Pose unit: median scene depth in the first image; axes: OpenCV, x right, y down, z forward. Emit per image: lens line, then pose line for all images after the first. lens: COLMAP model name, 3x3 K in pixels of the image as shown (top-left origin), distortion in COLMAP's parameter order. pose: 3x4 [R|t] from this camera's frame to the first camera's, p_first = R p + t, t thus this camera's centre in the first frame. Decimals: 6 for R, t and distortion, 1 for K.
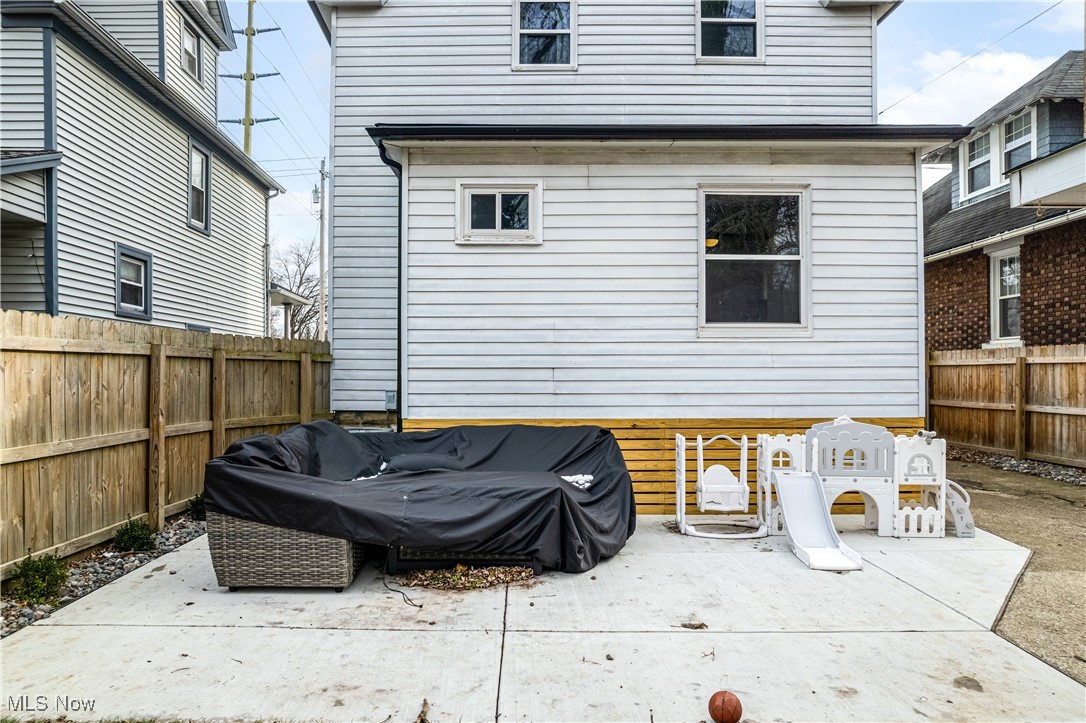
lens RADIAL K [[733.0, 0, 504.5], [0, 733.0, 380.5], [0, 0, 1]] dist [-0.078944, 0.053544]
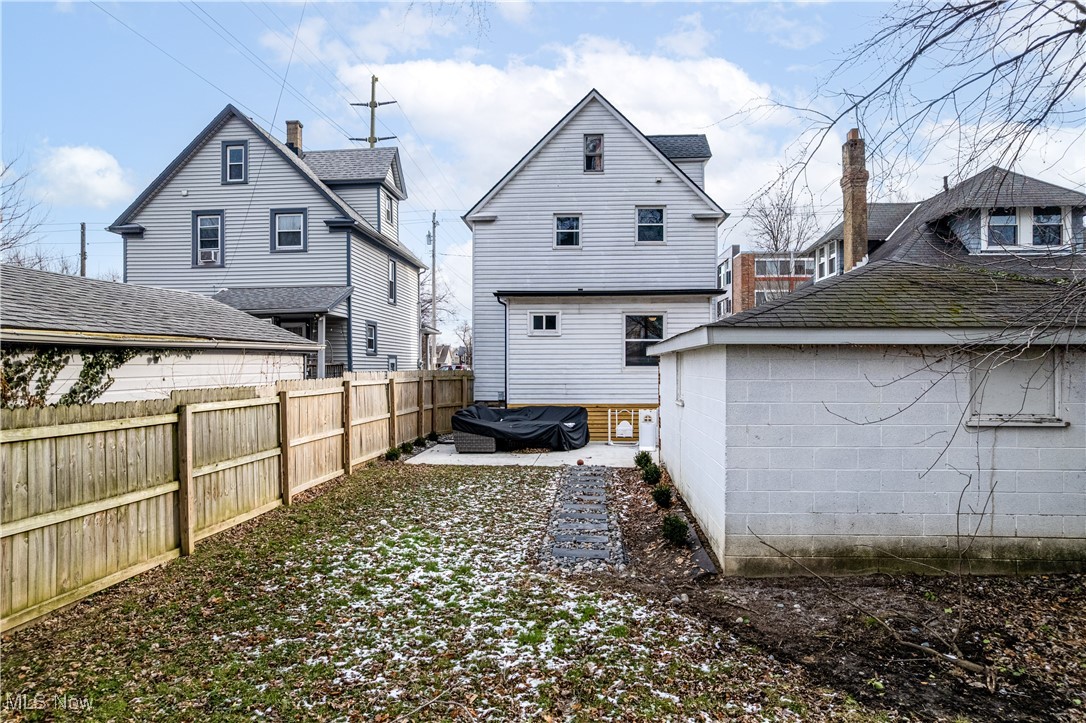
lens RADIAL K [[733.0, 0, 504.5], [0, 733.0, 380.5], [0, 0, 1]] dist [-0.078944, 0.053544]
pose [[0.993417, -0.002087, -0.114538, 0.147799], [0.003541, 0.999916, 0.012493, -0.061772], [0.114503, -0.012816, 0.993340, -1.570532]]
